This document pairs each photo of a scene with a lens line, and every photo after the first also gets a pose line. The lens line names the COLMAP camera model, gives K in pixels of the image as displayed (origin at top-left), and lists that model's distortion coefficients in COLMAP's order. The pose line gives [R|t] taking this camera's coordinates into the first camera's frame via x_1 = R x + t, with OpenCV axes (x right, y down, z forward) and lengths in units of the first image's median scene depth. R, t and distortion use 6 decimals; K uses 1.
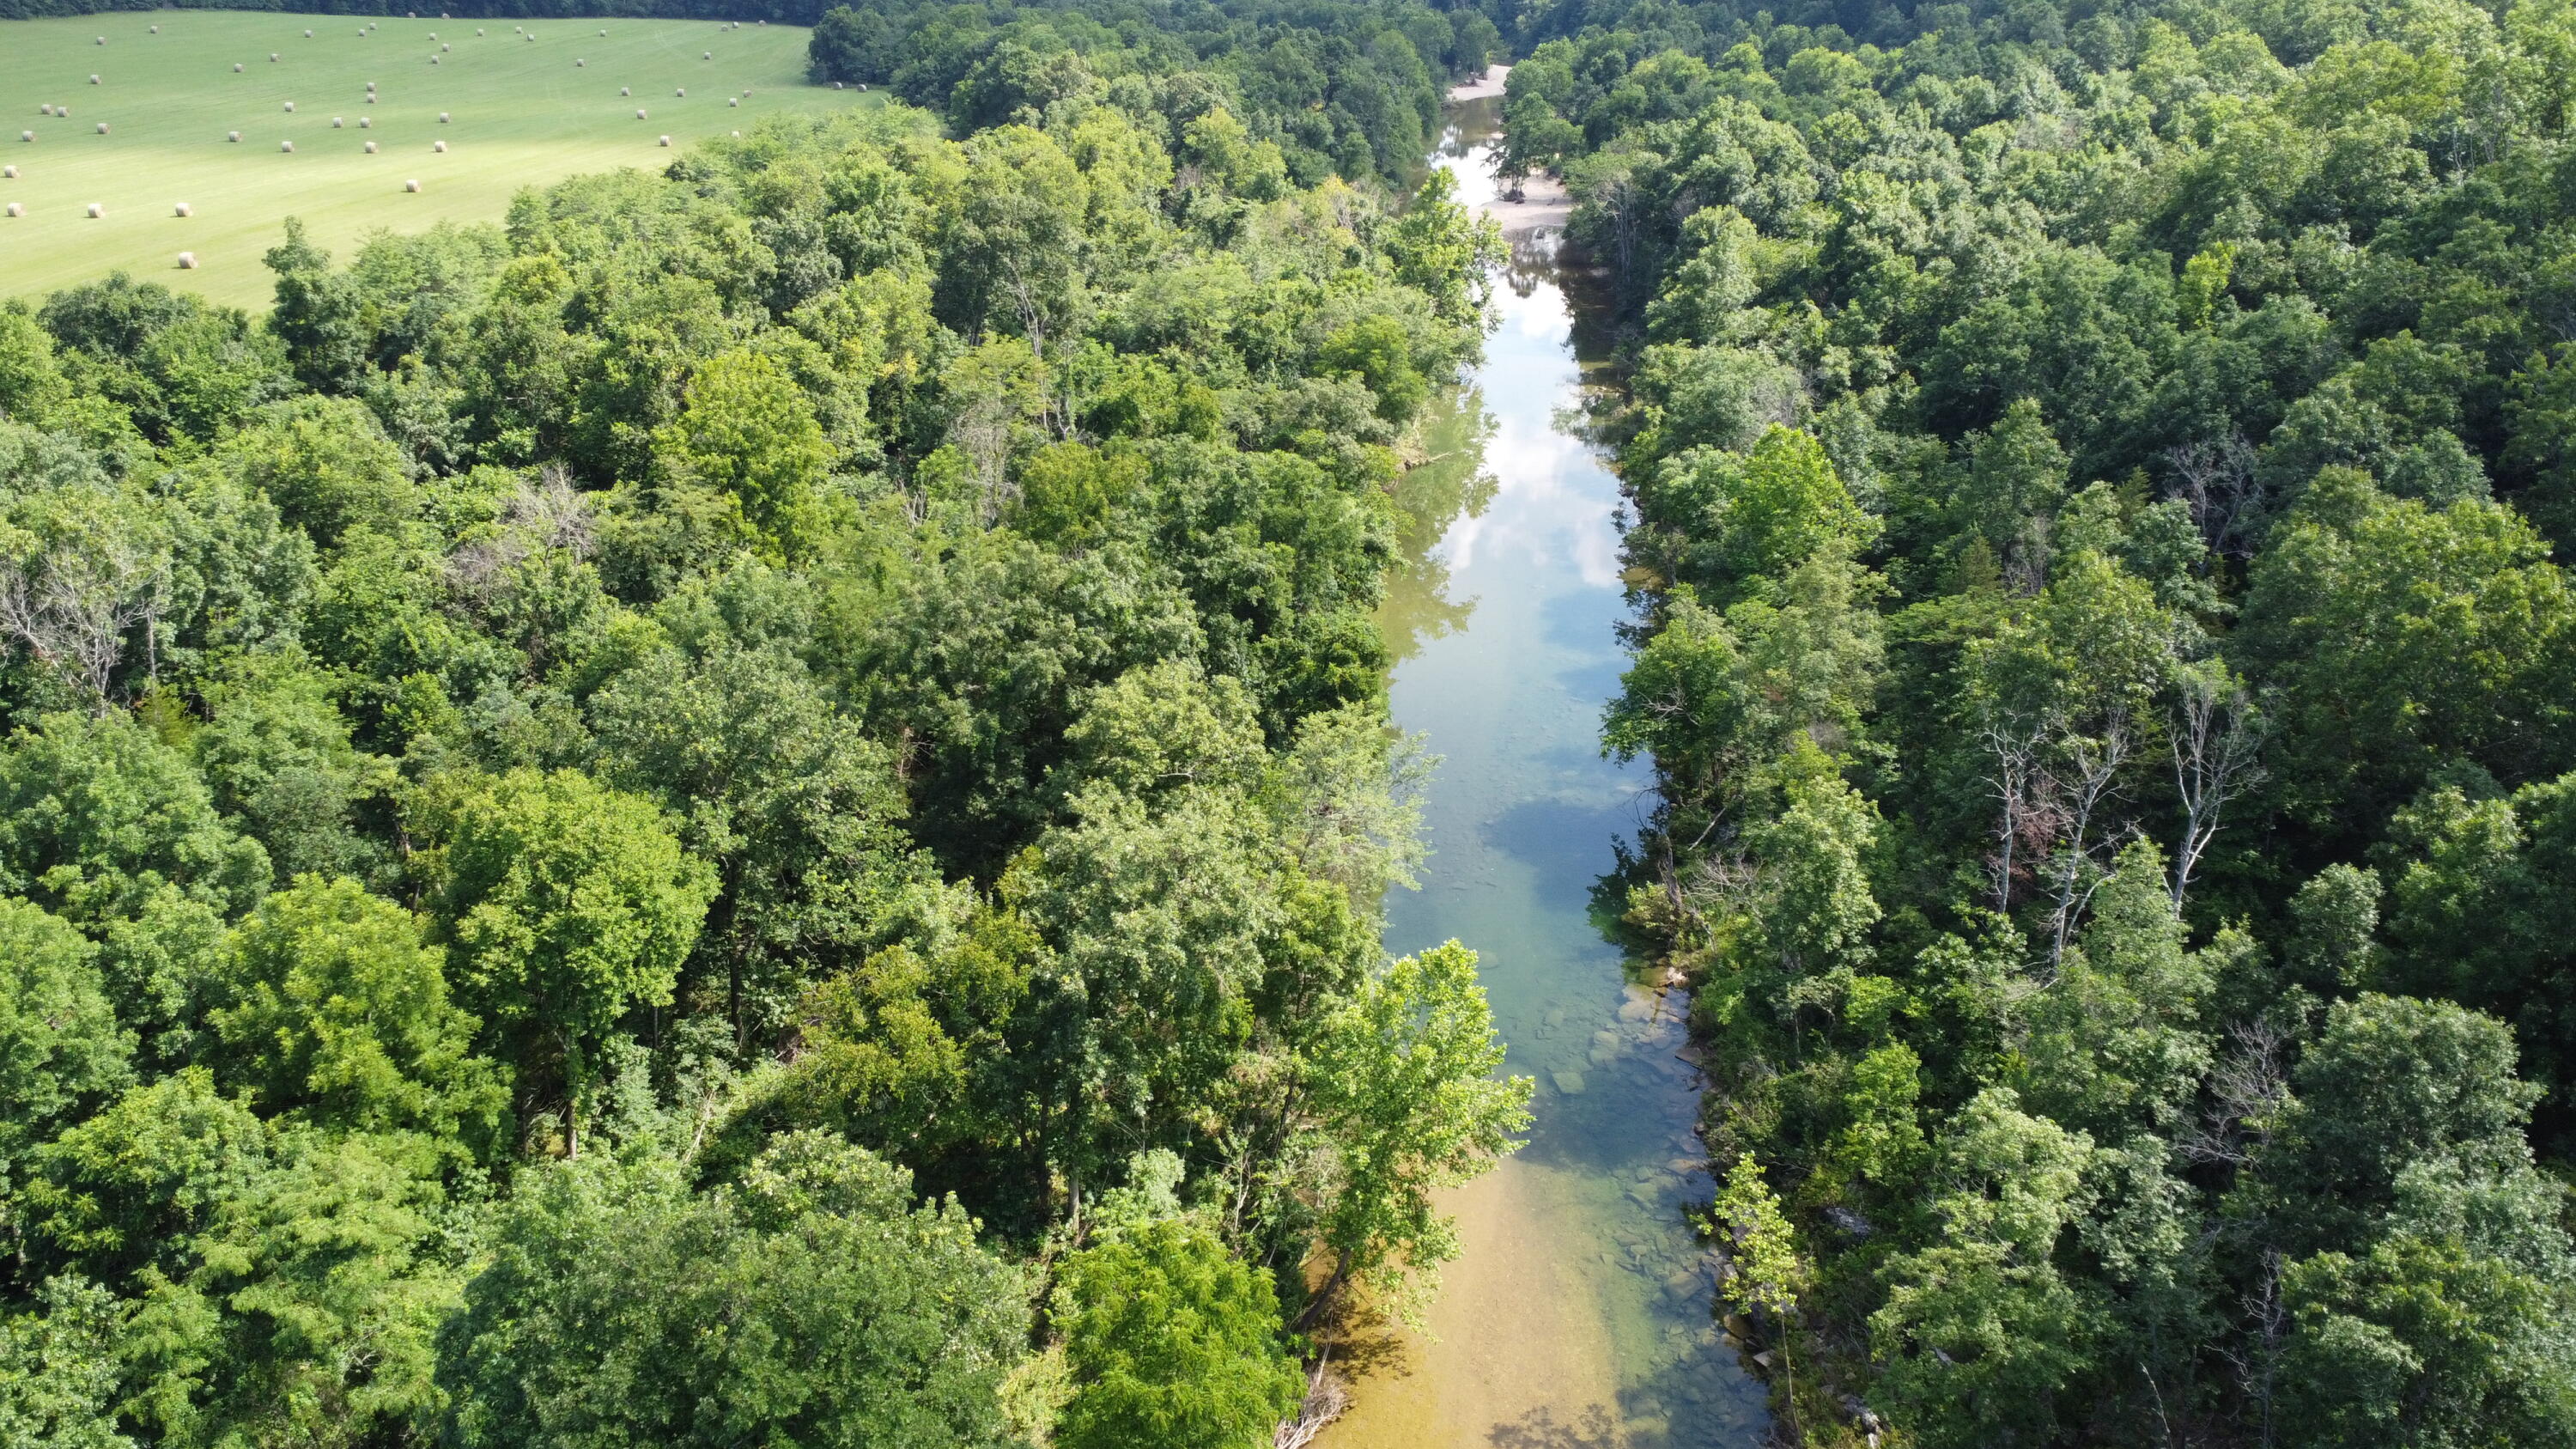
lens RADIAL K [[1906.2, 0, 1278.8], [0, 1906.2, 712.2], [0, 0, 1]] dist [0.010481, 0.001890]
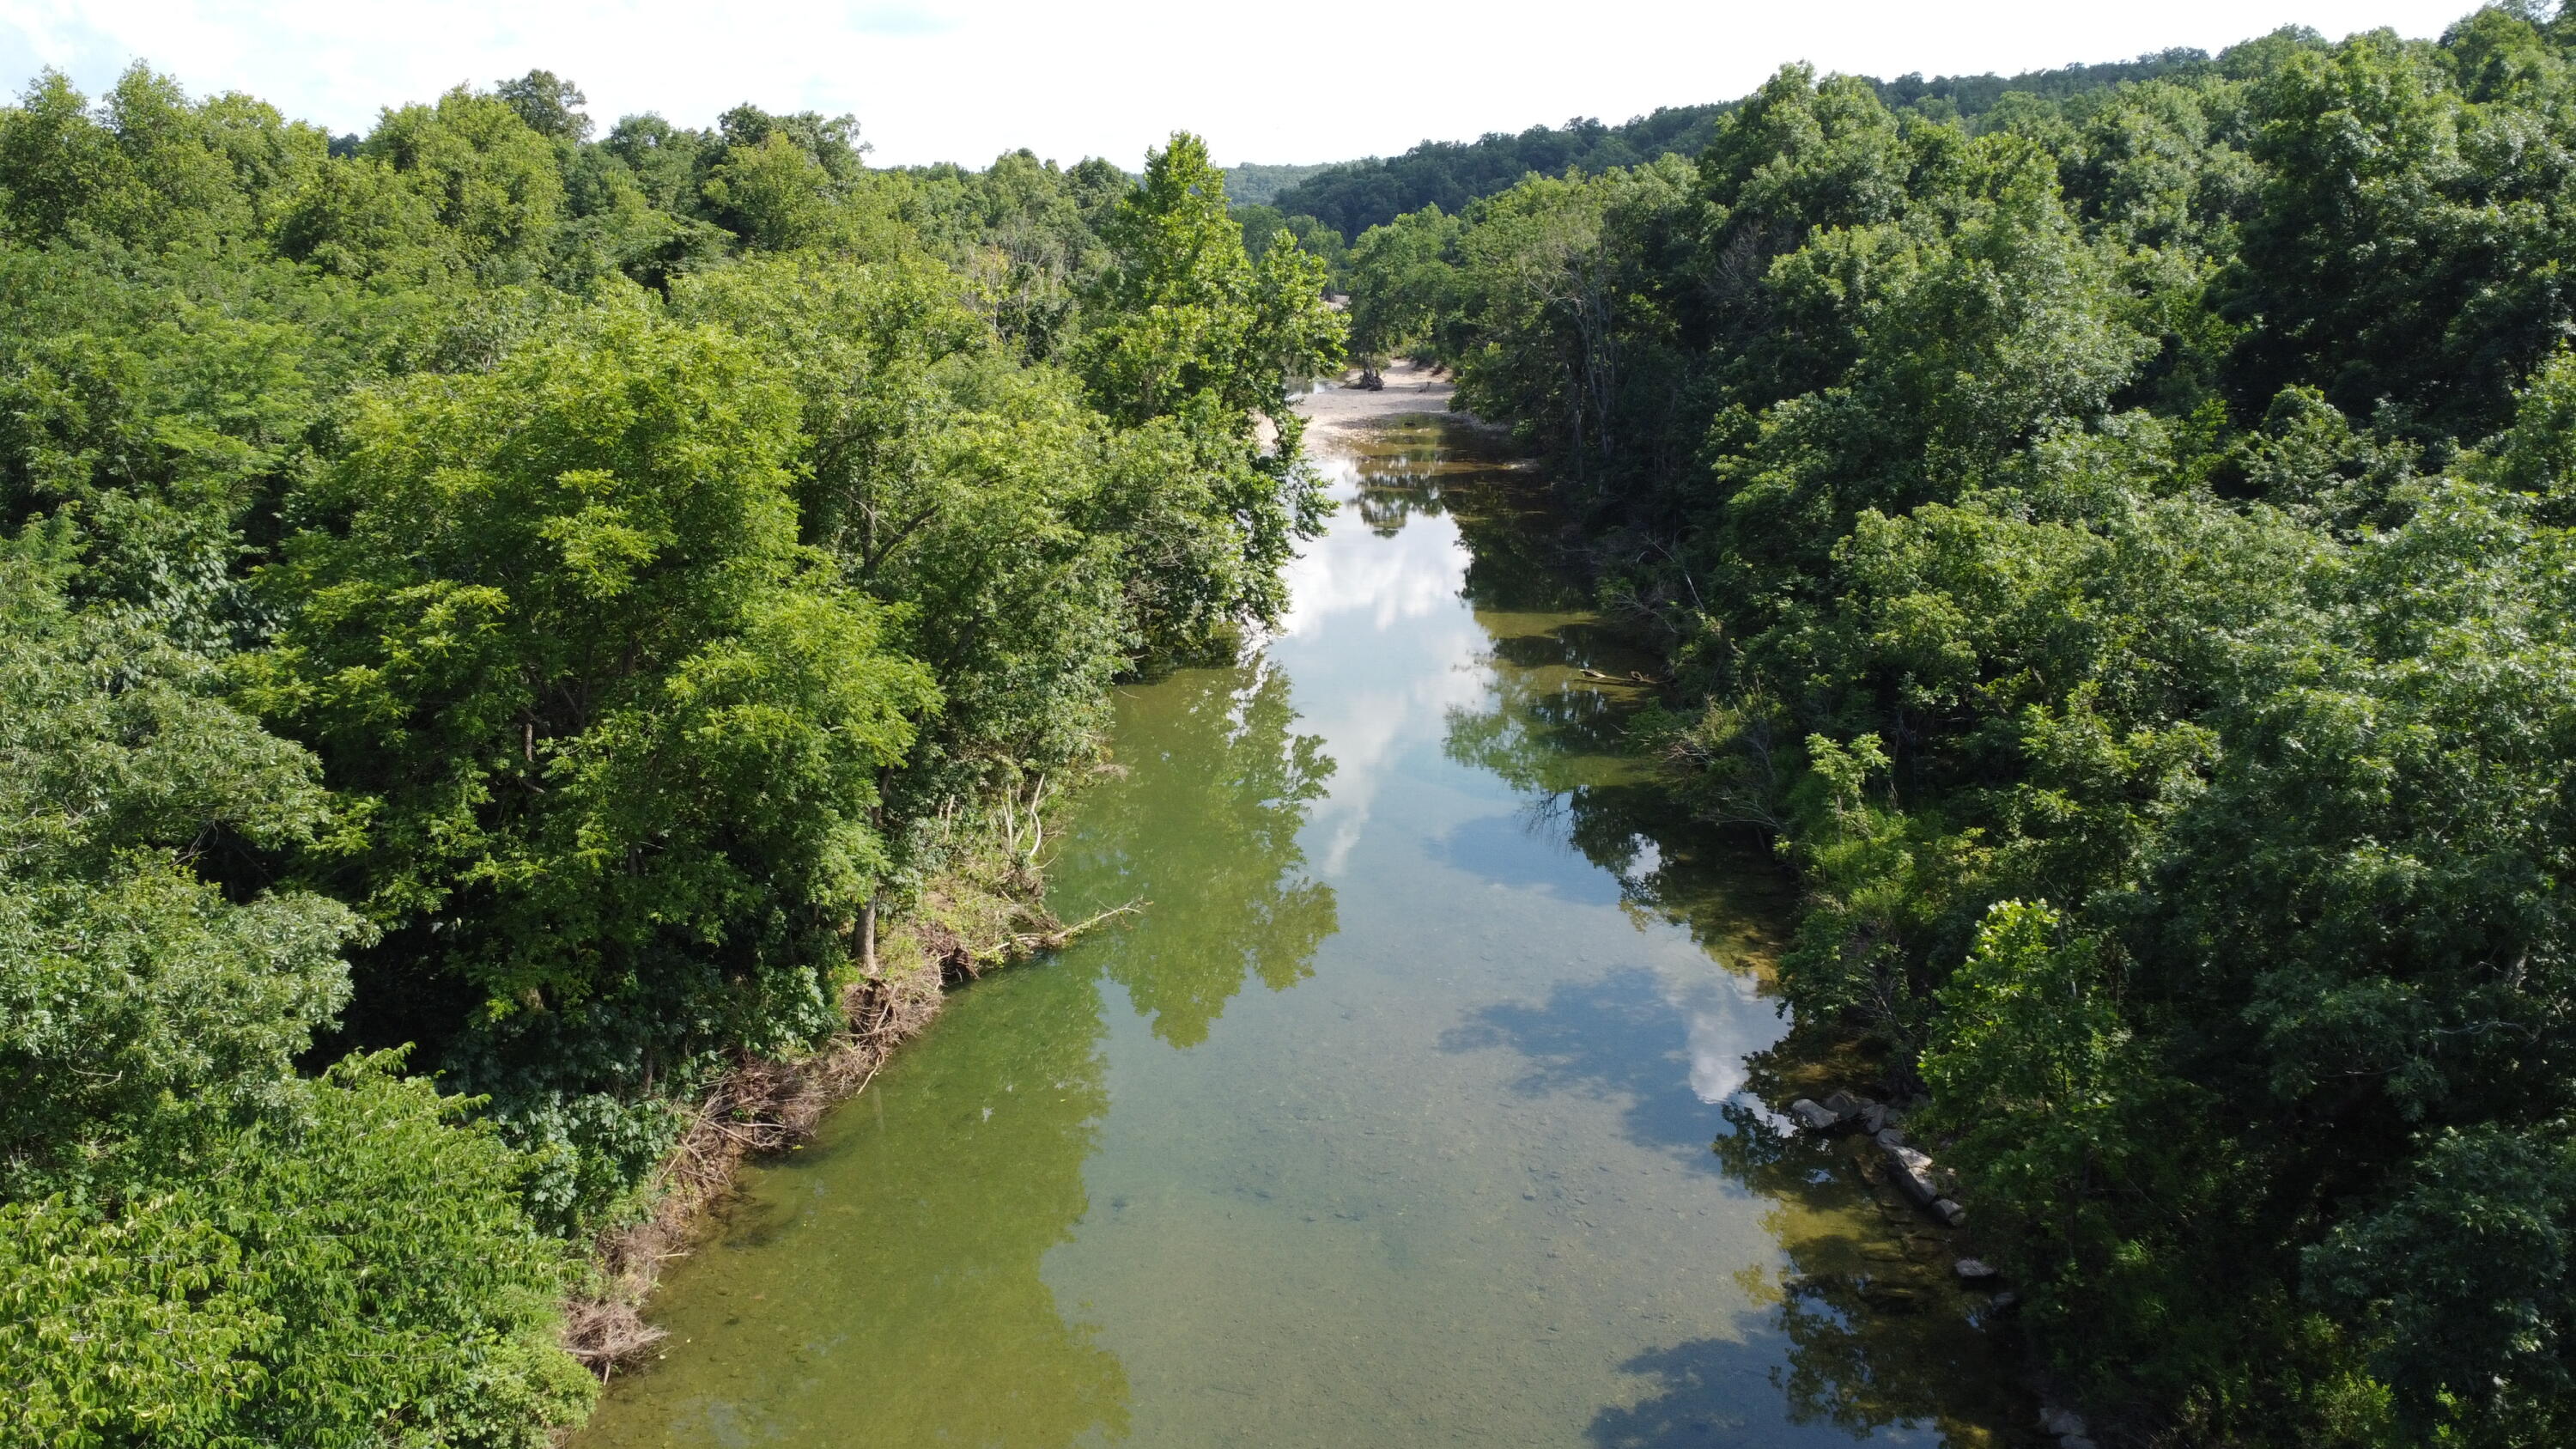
lens RADIAL K [[1906.2, 0, 1290.2], [0, 1906.2, 725.0], [0, 0, 1]] dist [0.010481, 0.001890]
pose [[0.997261, -0.010962, 0.073147, 0.155052], [0.021393, 0.989437, -0.143376, -0.203675], [-0.070803, 0.144548, 0.986961, 1.207620]]
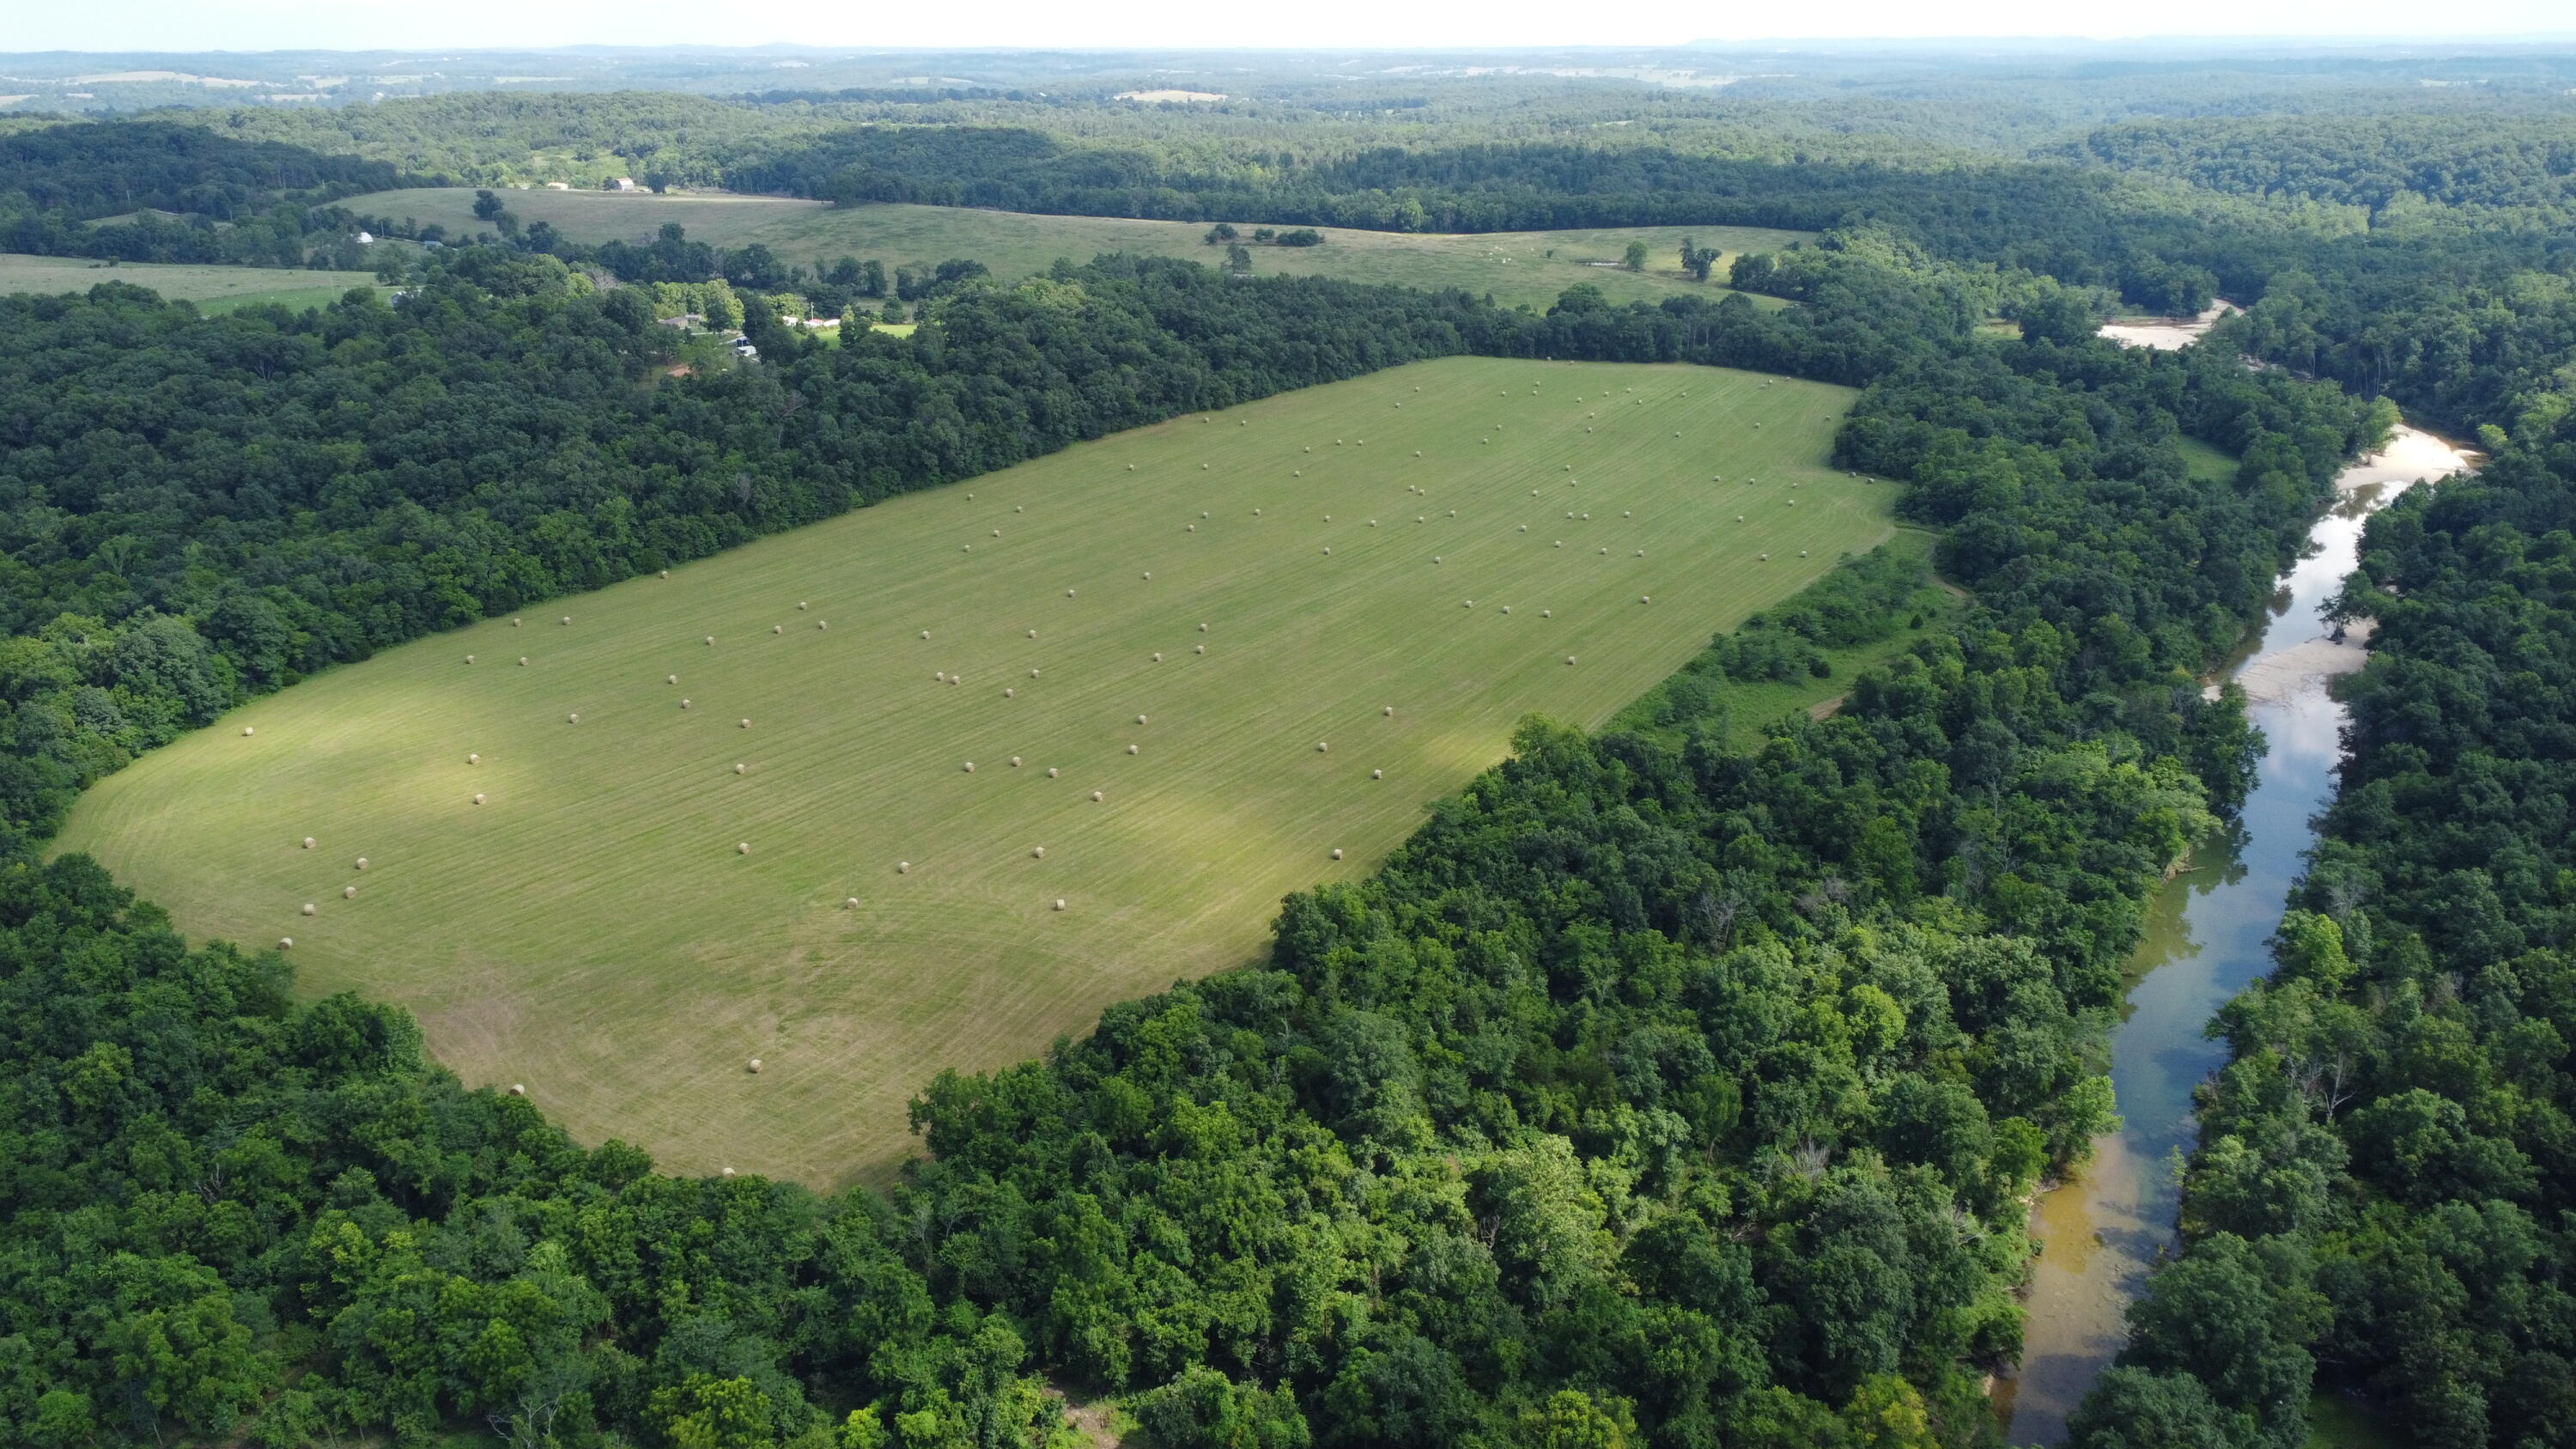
lens RADIAL K [[1906.2, 0, 1274.2], [0, 1906.2, 712.3], [0, 0, 1]] dist [0.010481, 0.001890]
pose [[0.896428, 0.143039, -0.419472, 0.057943], [-0.167747, 0.985575, -0.022403, -0.147693], [0.410216, 0.090448, 0.907492, -2.022600]]
